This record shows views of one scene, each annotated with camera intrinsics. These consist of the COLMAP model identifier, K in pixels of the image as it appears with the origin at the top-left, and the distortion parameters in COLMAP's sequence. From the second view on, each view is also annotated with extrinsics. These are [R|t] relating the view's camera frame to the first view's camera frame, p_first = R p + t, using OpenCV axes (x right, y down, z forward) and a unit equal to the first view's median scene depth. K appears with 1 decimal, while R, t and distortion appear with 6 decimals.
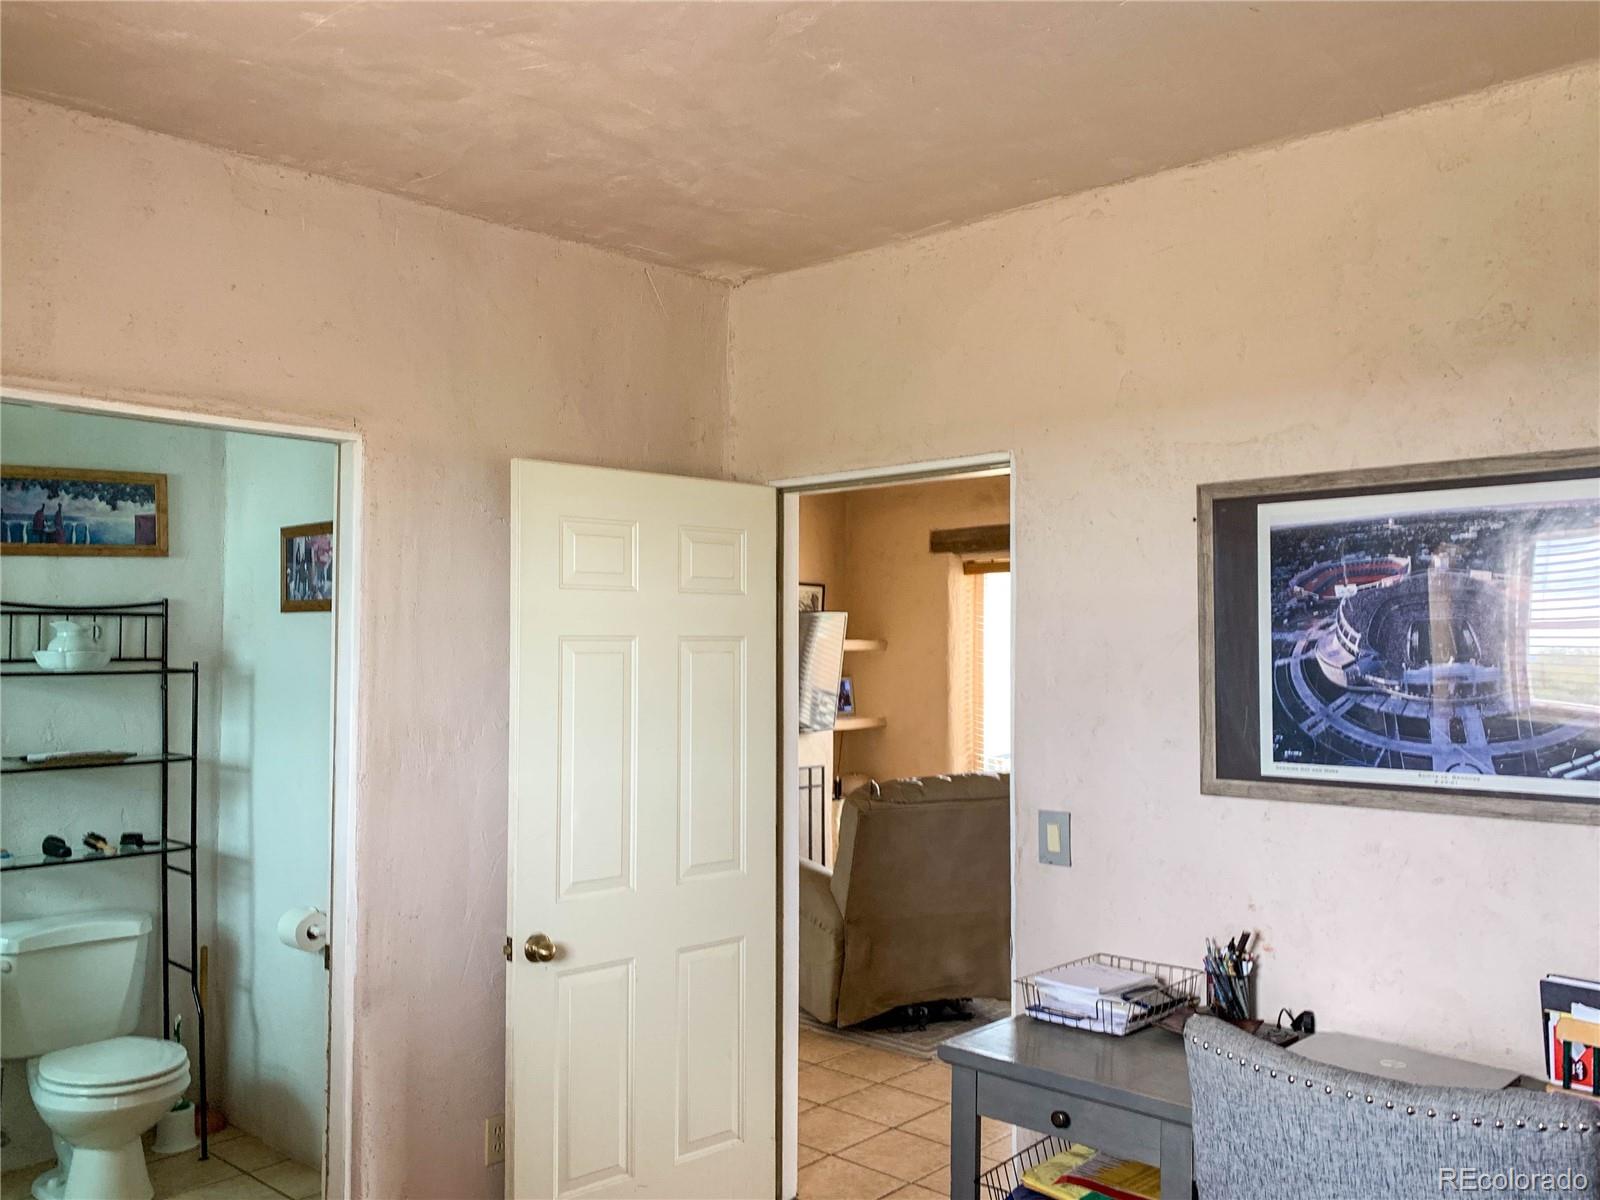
lens RADIAL K [[1294.5, 0, 804.0], [0, 1294.5, 590.7], [0, 0, 1]] dist [-0.003333, -0.009262]
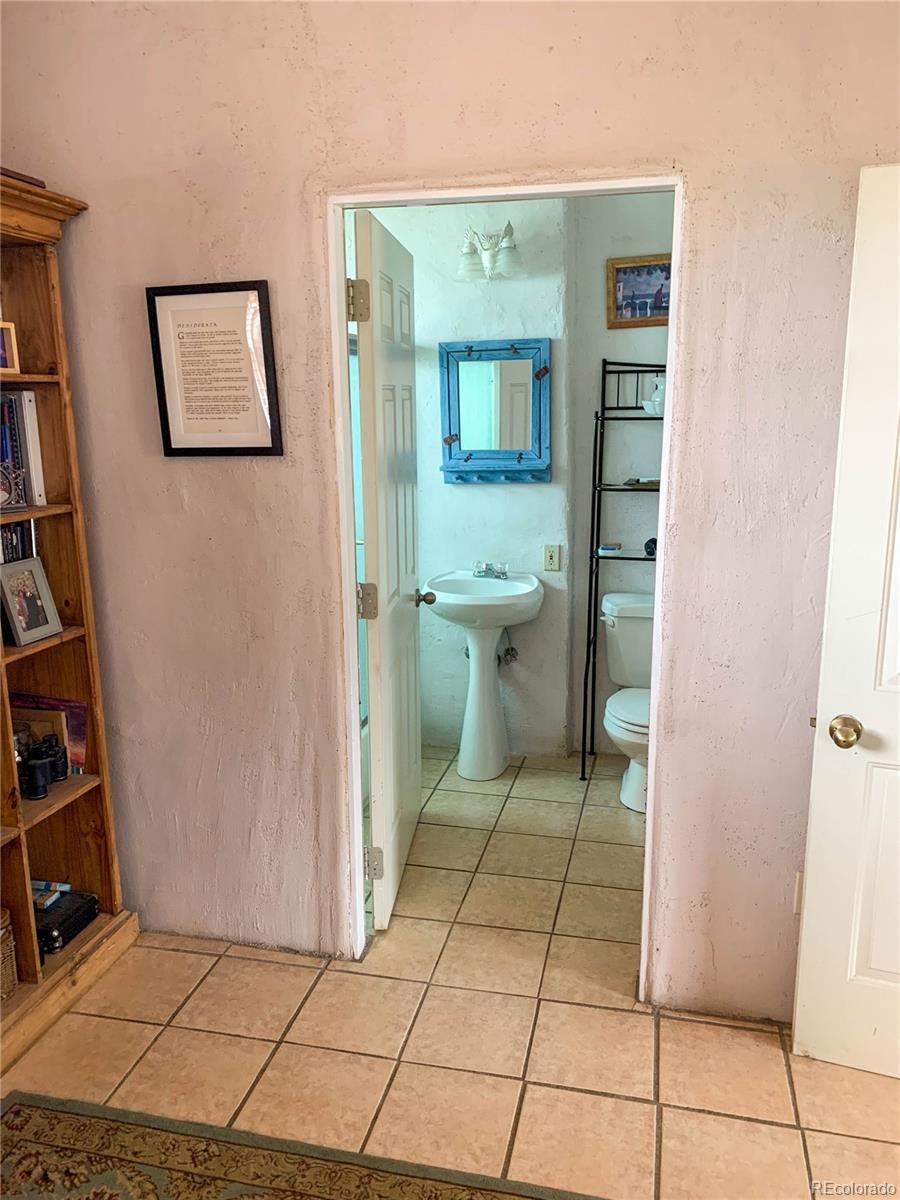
lens RADIAL K [[927.2, 0, 449.0], [0, 927.2, 592.6], [0, 0, 1]] dist [0.005899, 0.003686]
pose [[0.469717, 0.182420, -0.863764, 0.217364], [0.042124, 0.972673, 0.228328, 0.015249], [0.881812, -0.143635, 0.449196, 0.459272]]
